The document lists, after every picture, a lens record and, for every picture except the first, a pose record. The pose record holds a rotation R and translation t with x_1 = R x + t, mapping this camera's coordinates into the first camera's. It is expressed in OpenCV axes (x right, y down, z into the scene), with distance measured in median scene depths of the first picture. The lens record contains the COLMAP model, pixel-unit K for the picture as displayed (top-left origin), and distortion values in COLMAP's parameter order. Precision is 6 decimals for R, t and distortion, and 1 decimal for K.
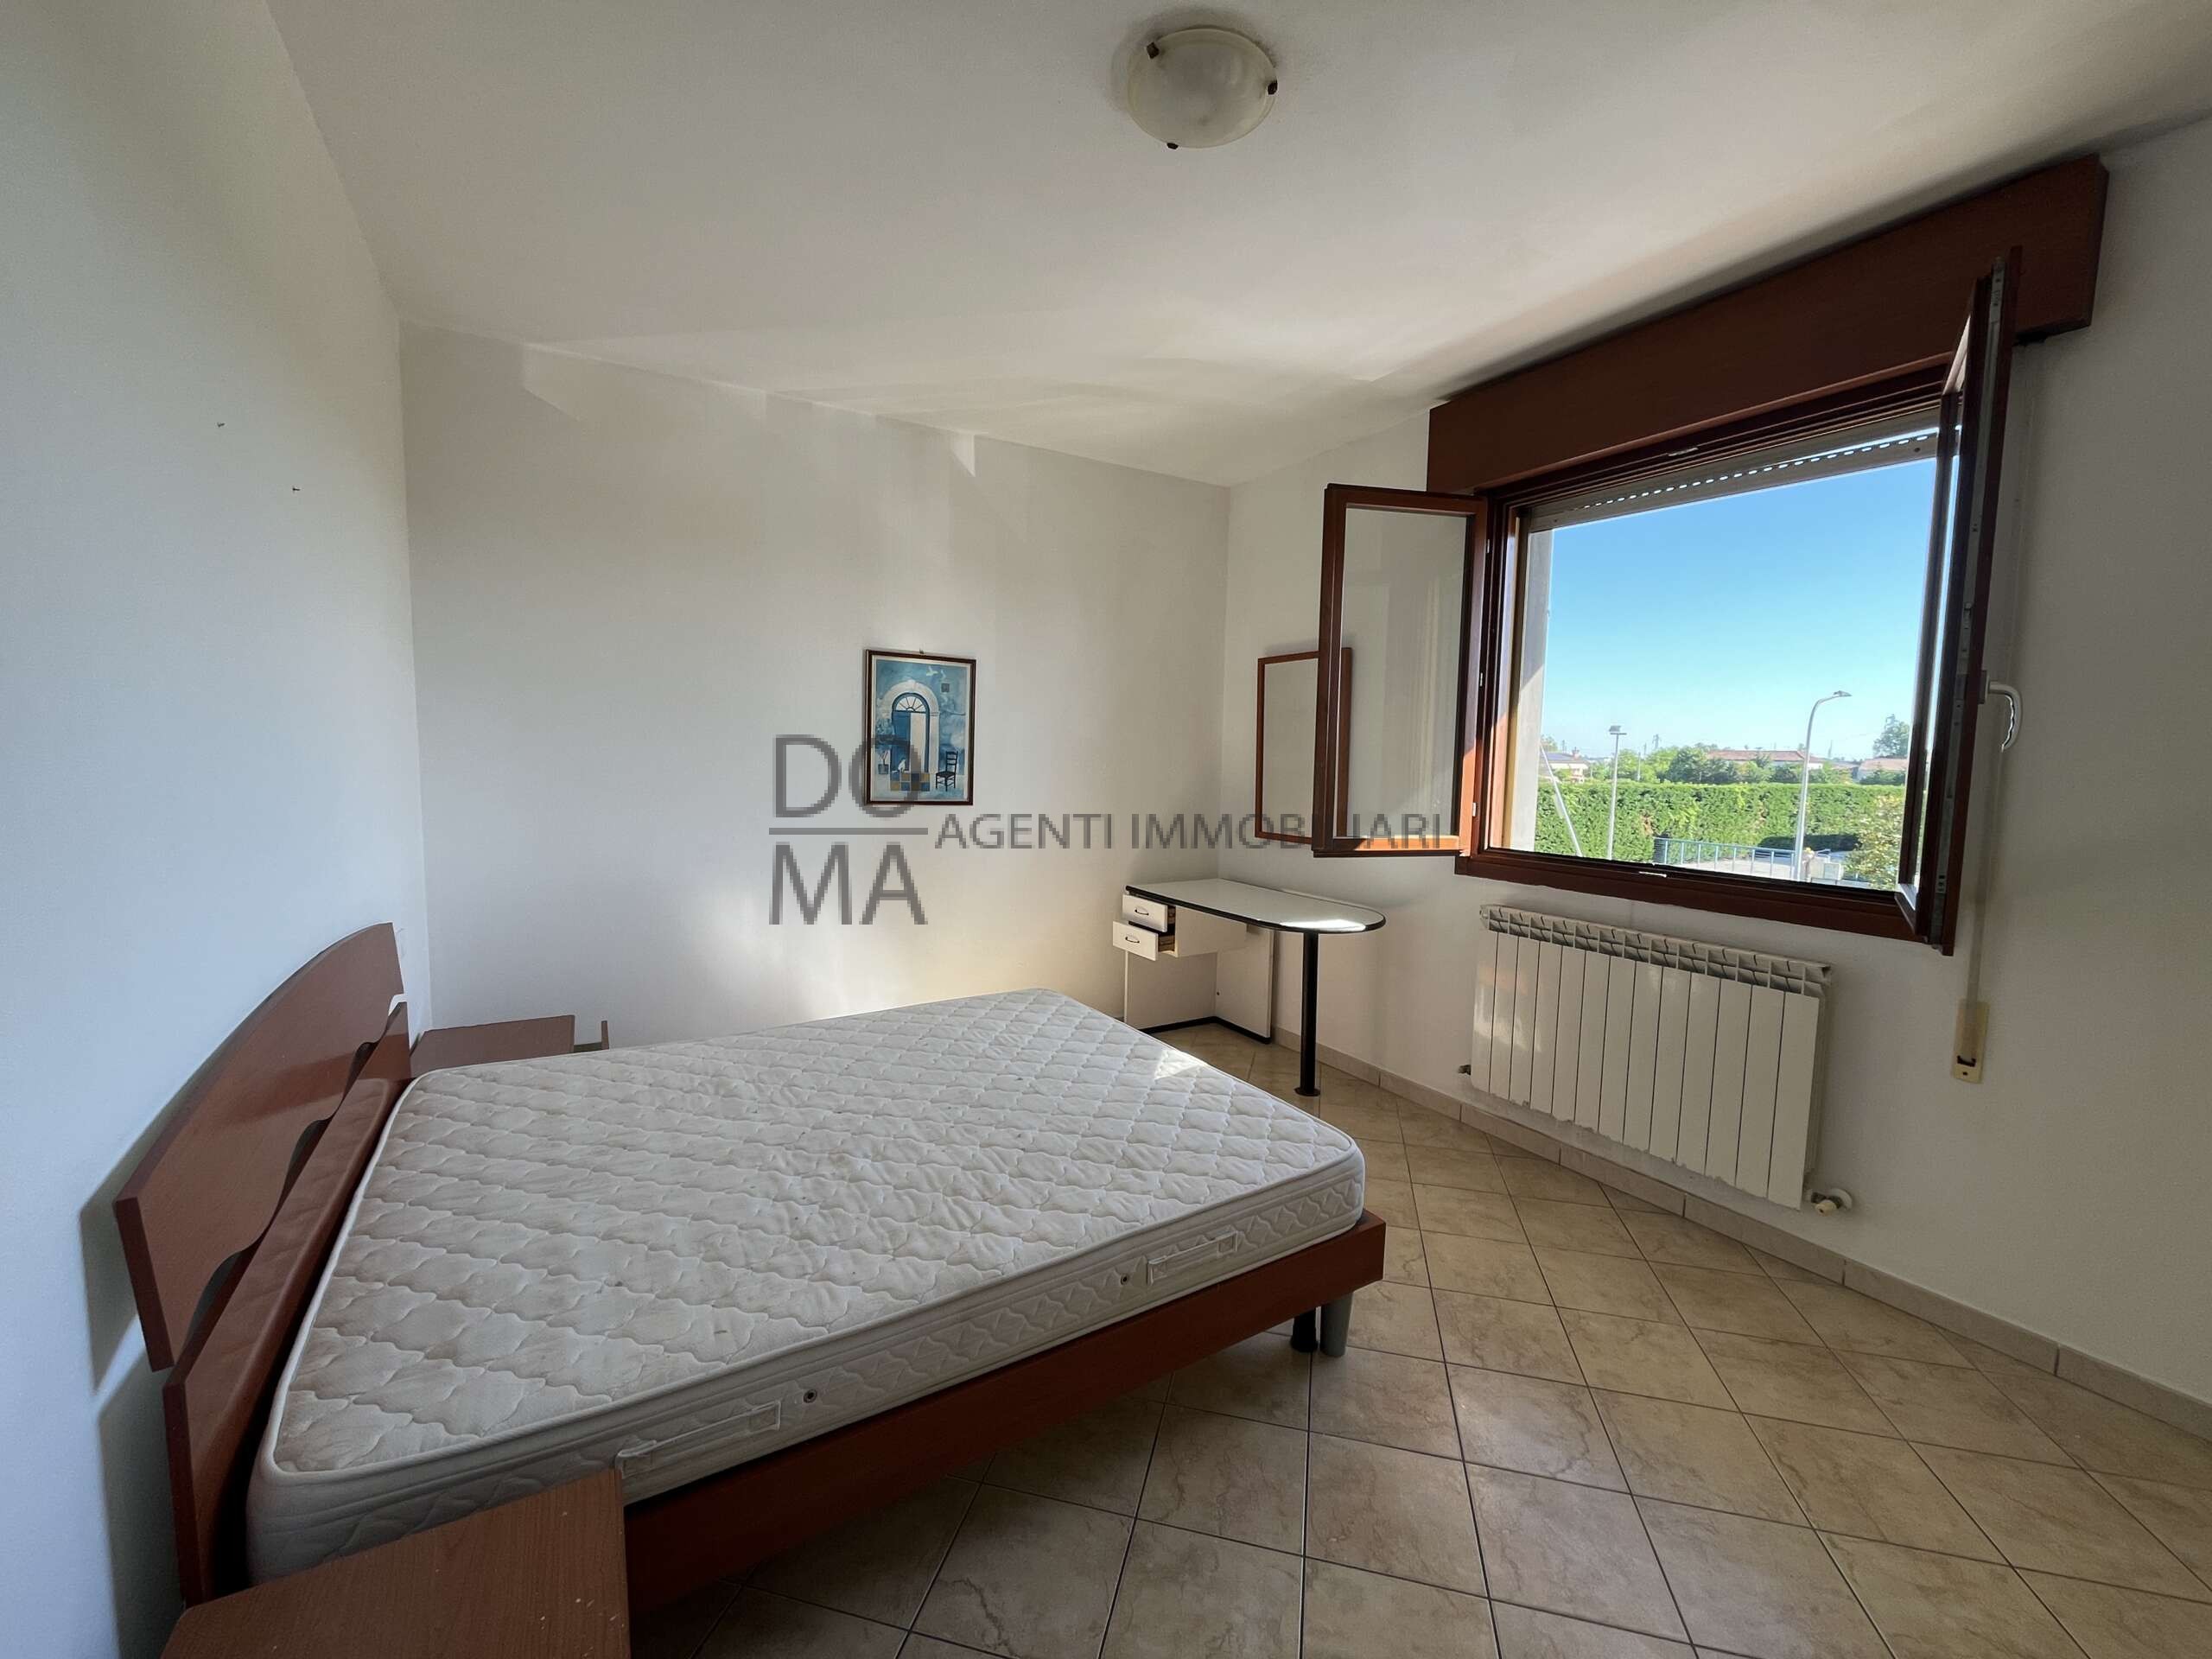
lens RADIAL K [[893.8, 0, 1104.2], [0, 893.8, 827.5], [0, 0, 1]] dist [-0.001203, -0.000072]
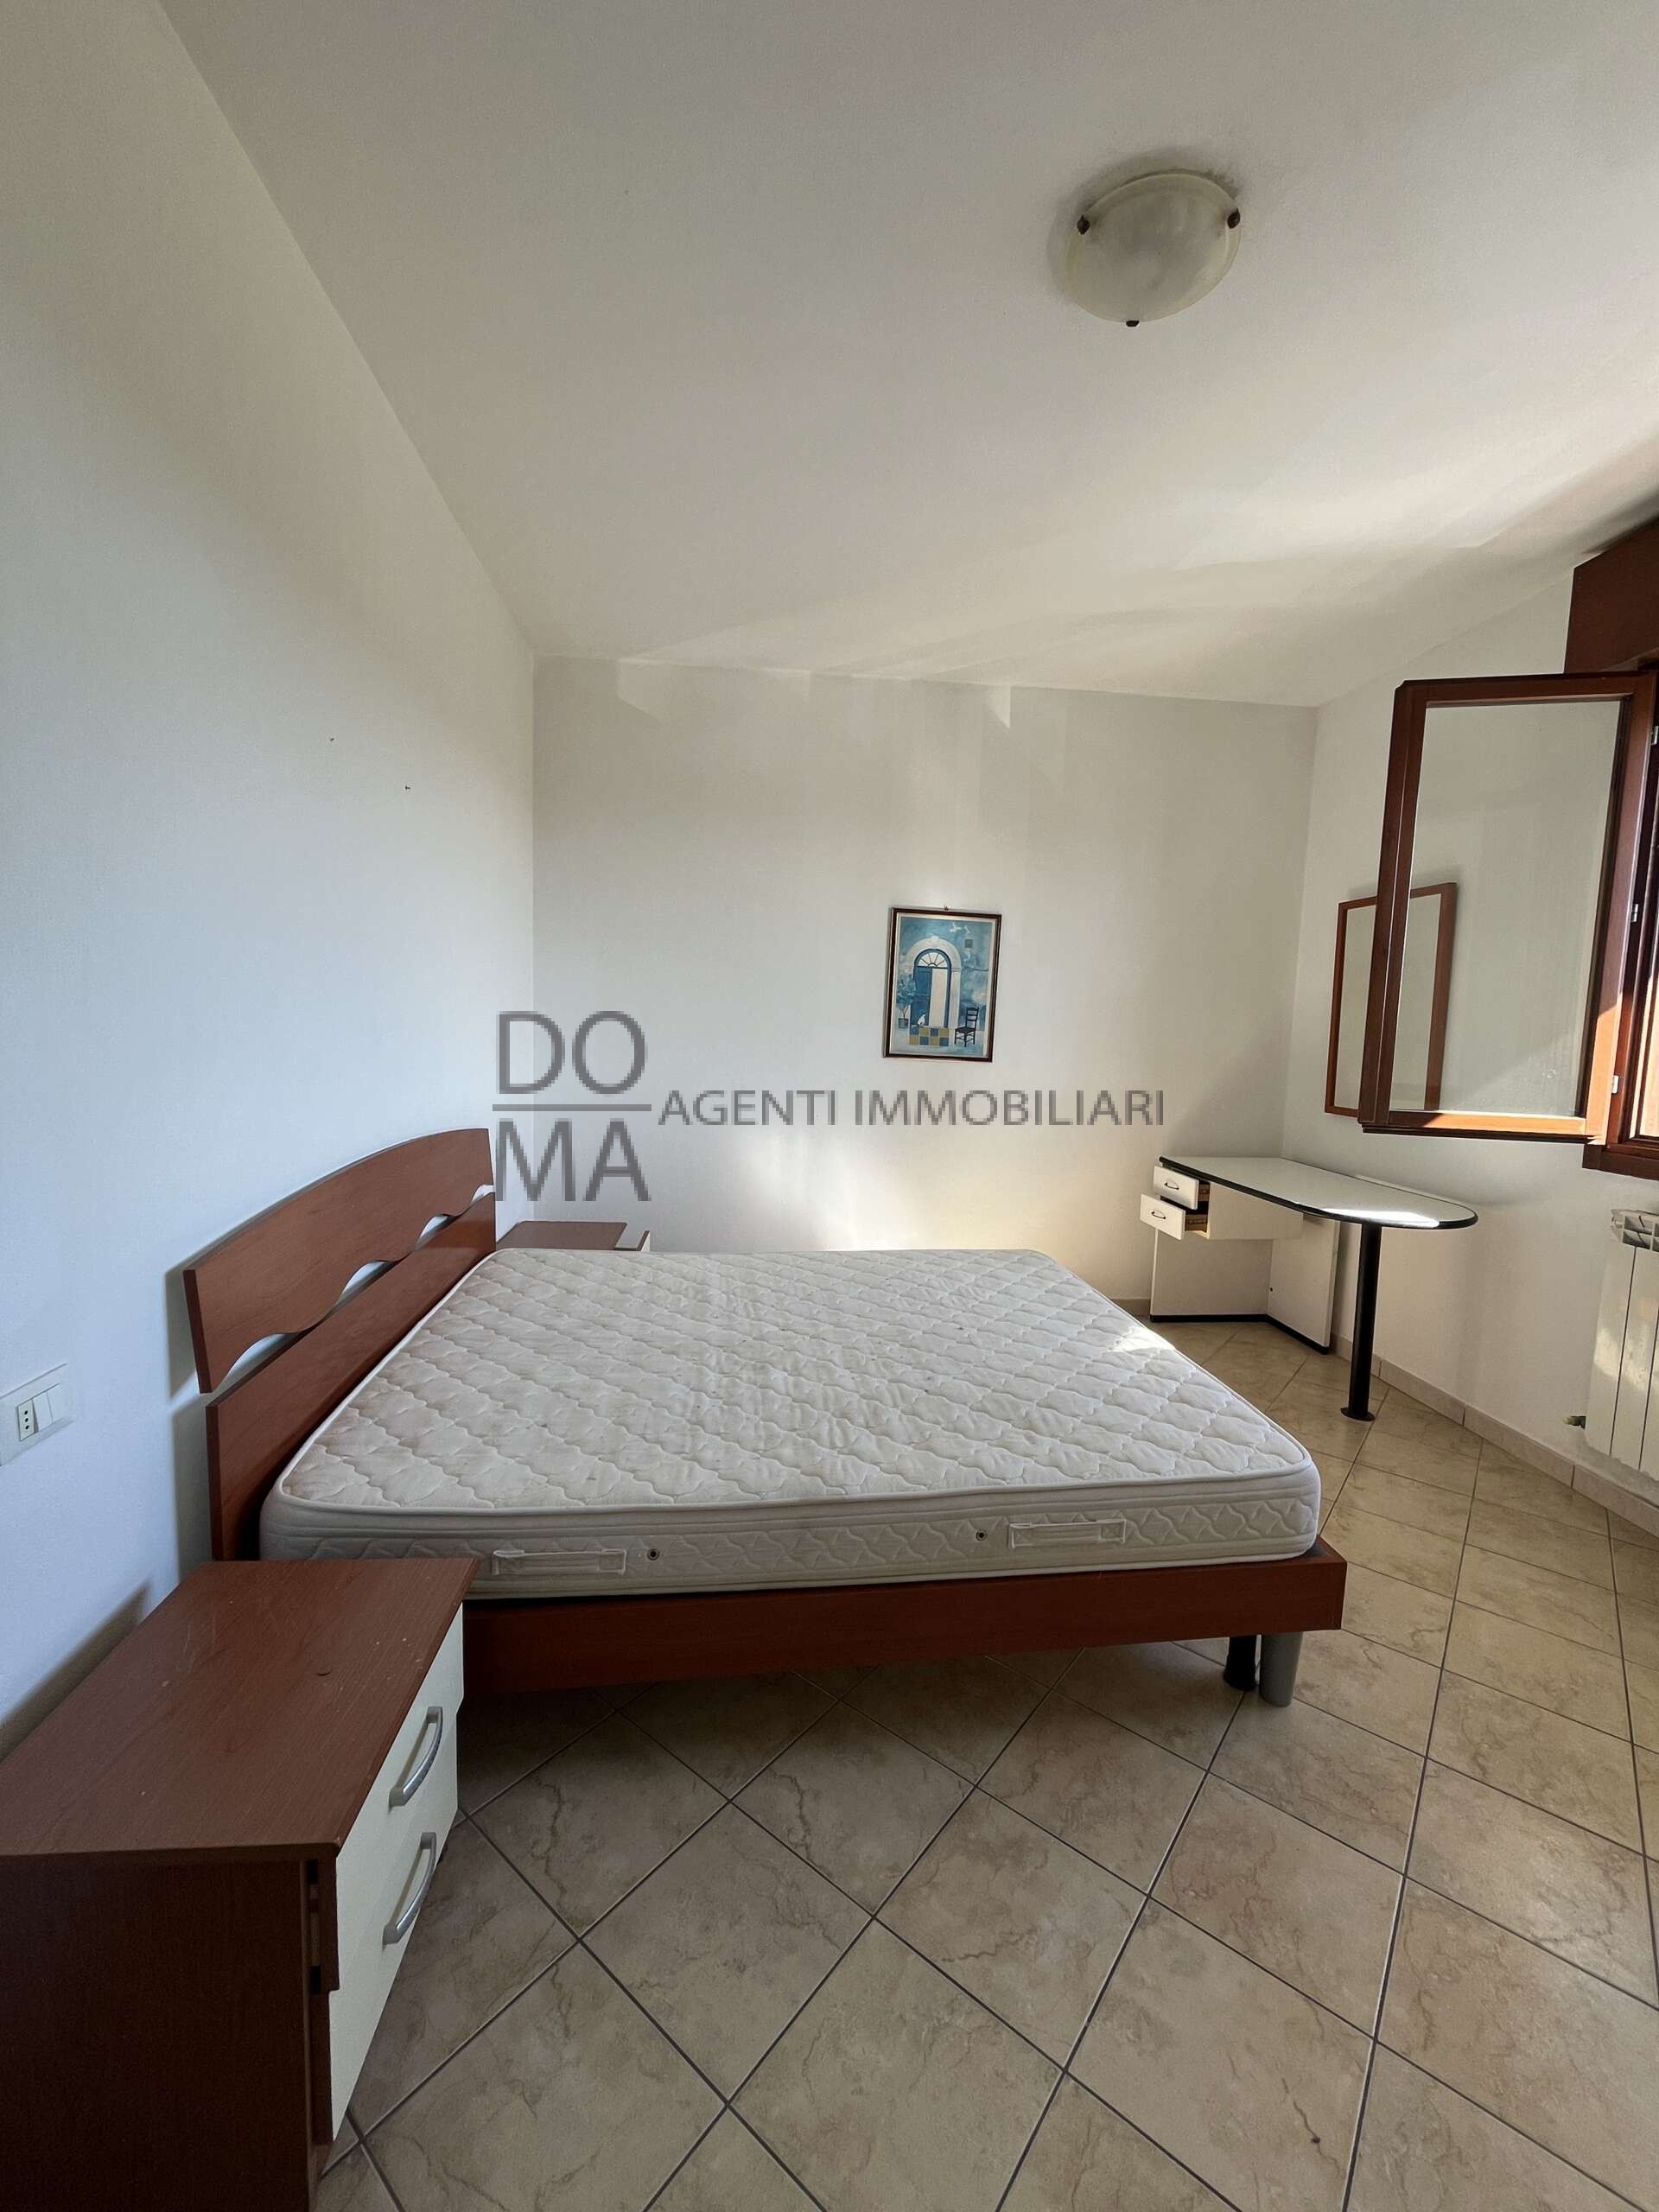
lens RADIAL K [[893.8, 0, 830.2], [0, 893.8, 1102.0], [0, 0, 1]] dist [-0.001203, -0.000072]
pose [[0.907972, 0.051217, -0.415889, 0.146423], [-0.051124, 0.998628, 0.011367, 0.023956], [0.415900, 0.010941, 0.909344, 0.035360]]
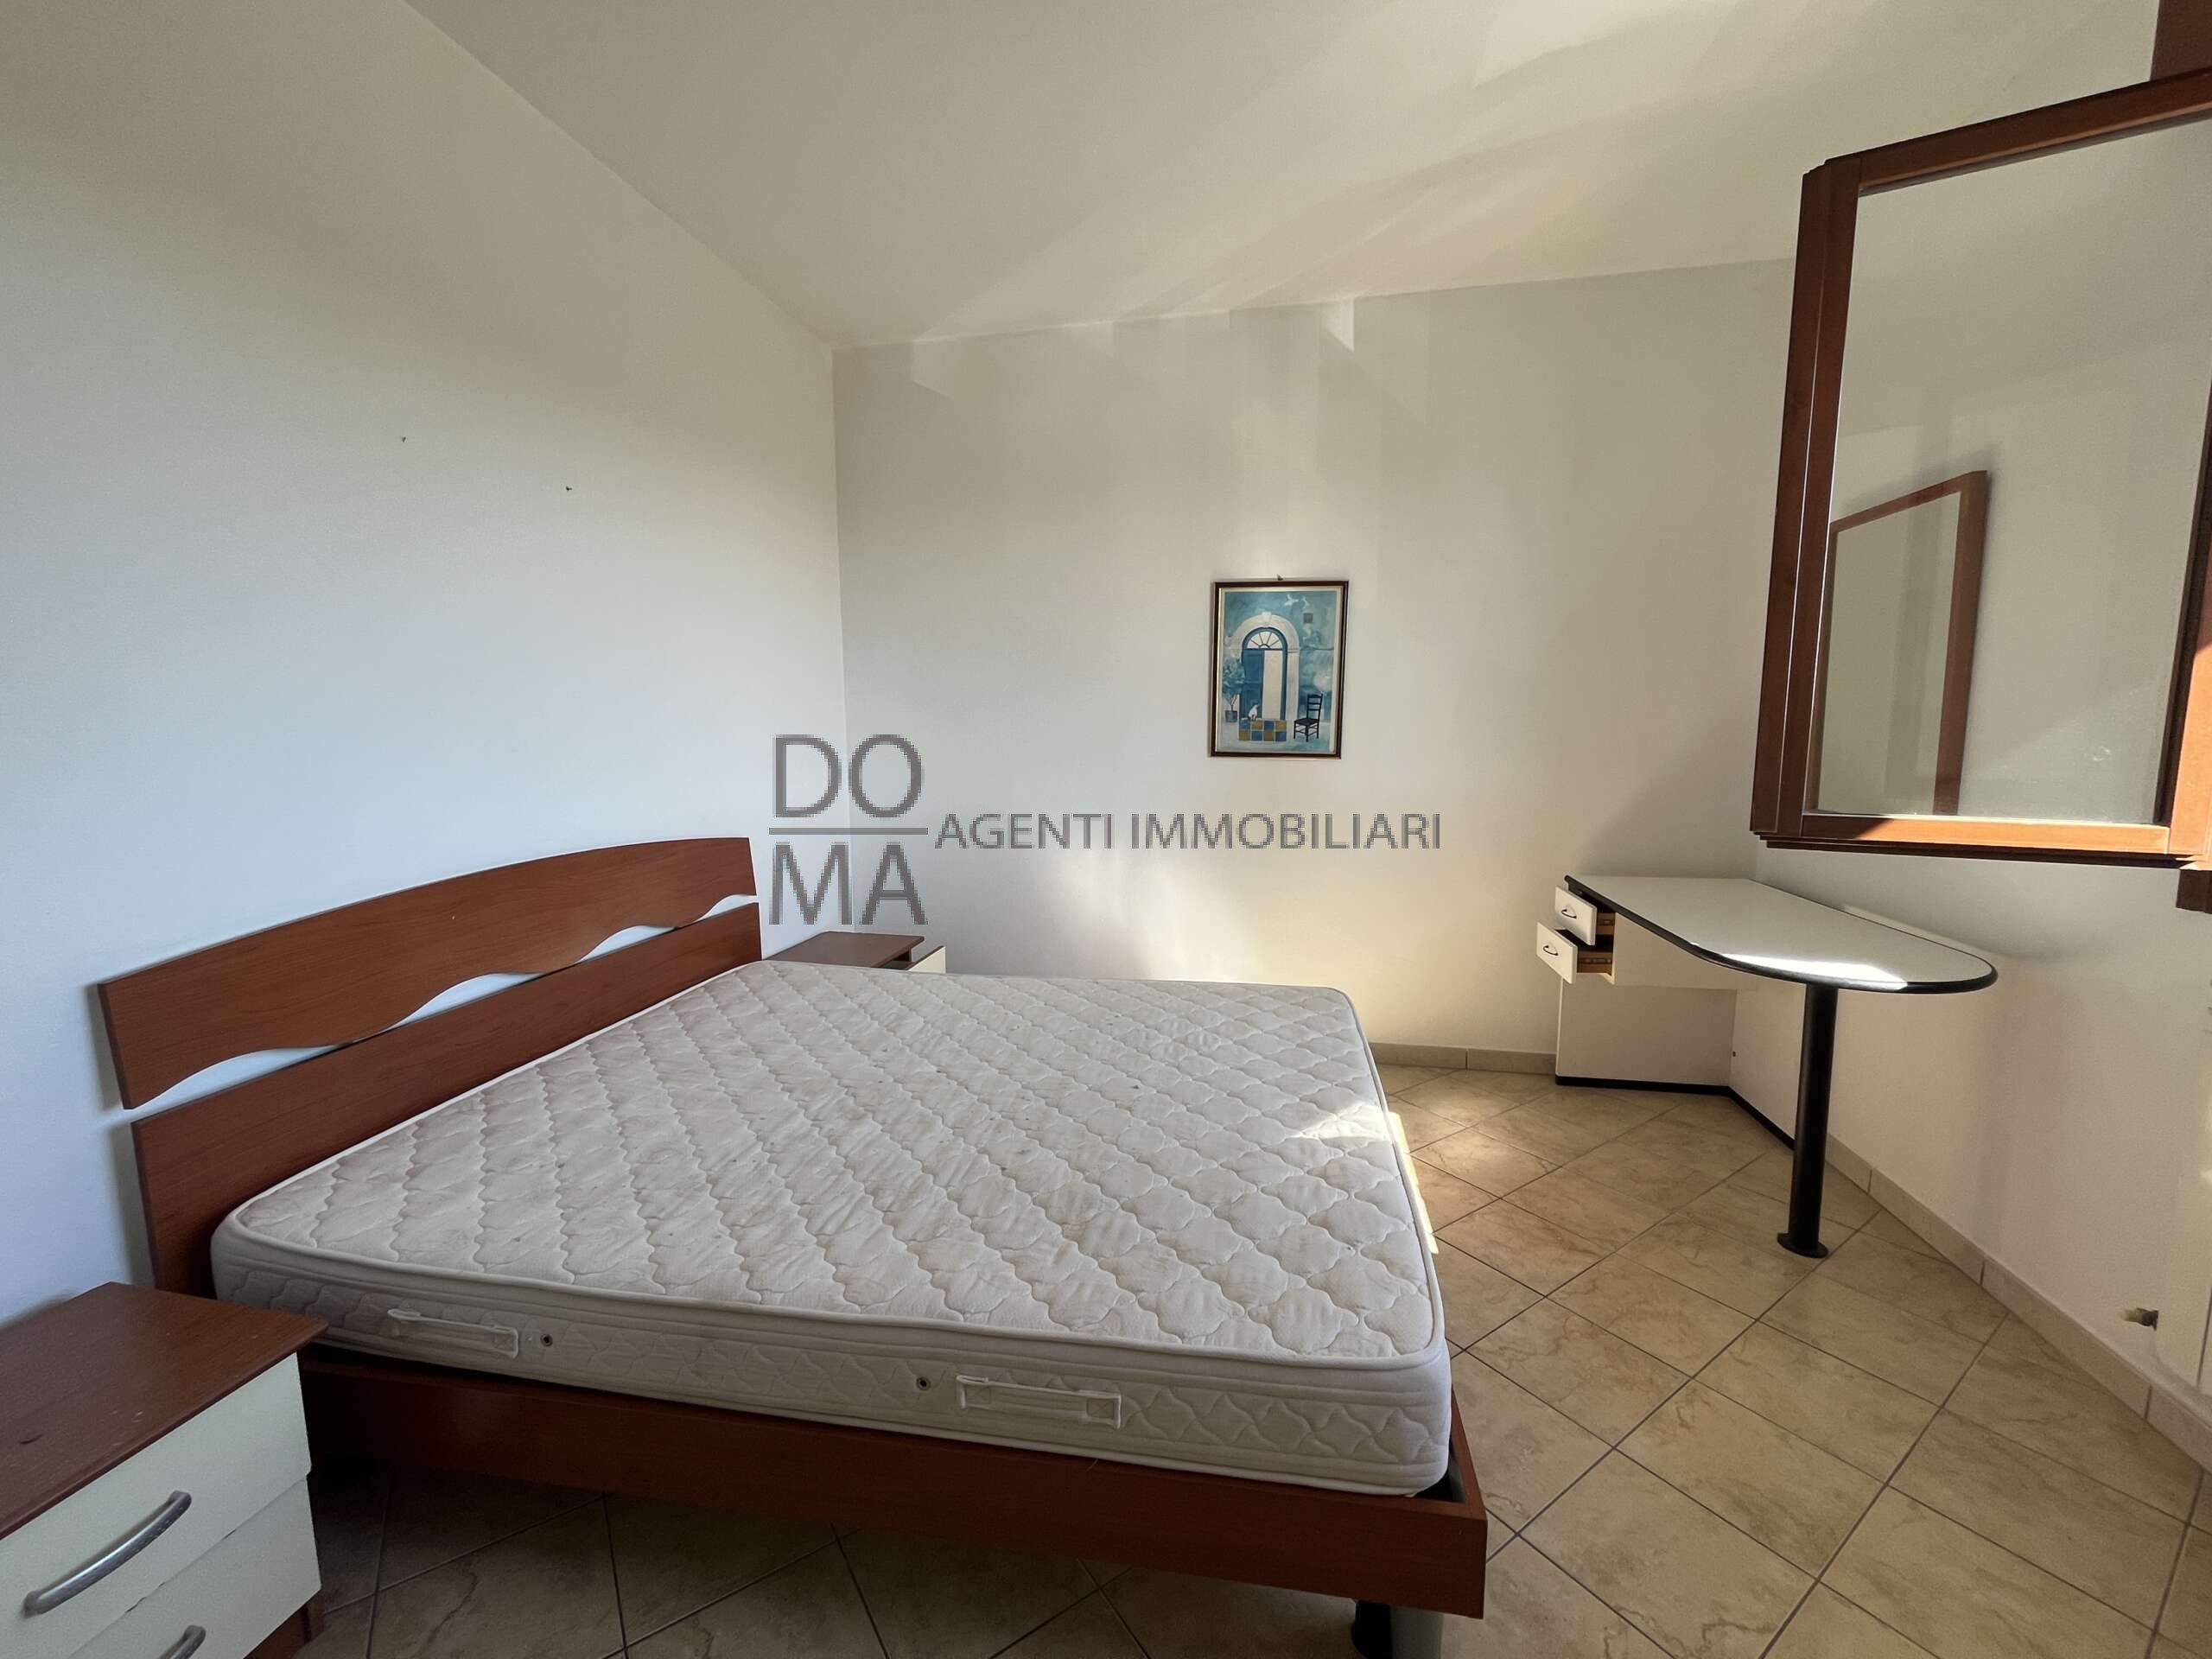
lens RADIAL K [[893.8, 0, 1104.2], [0, 893.8, 827.5], [0, 0, 1]] dist [-0.001203, -0.000072]
pose [[0.745590, 0.059211, -0.663769, 0.340575], [-0.038733, 0.998211, 0.045537, 0.012883], [0.665278, -0.008242, 0.746550, 0.331313]]
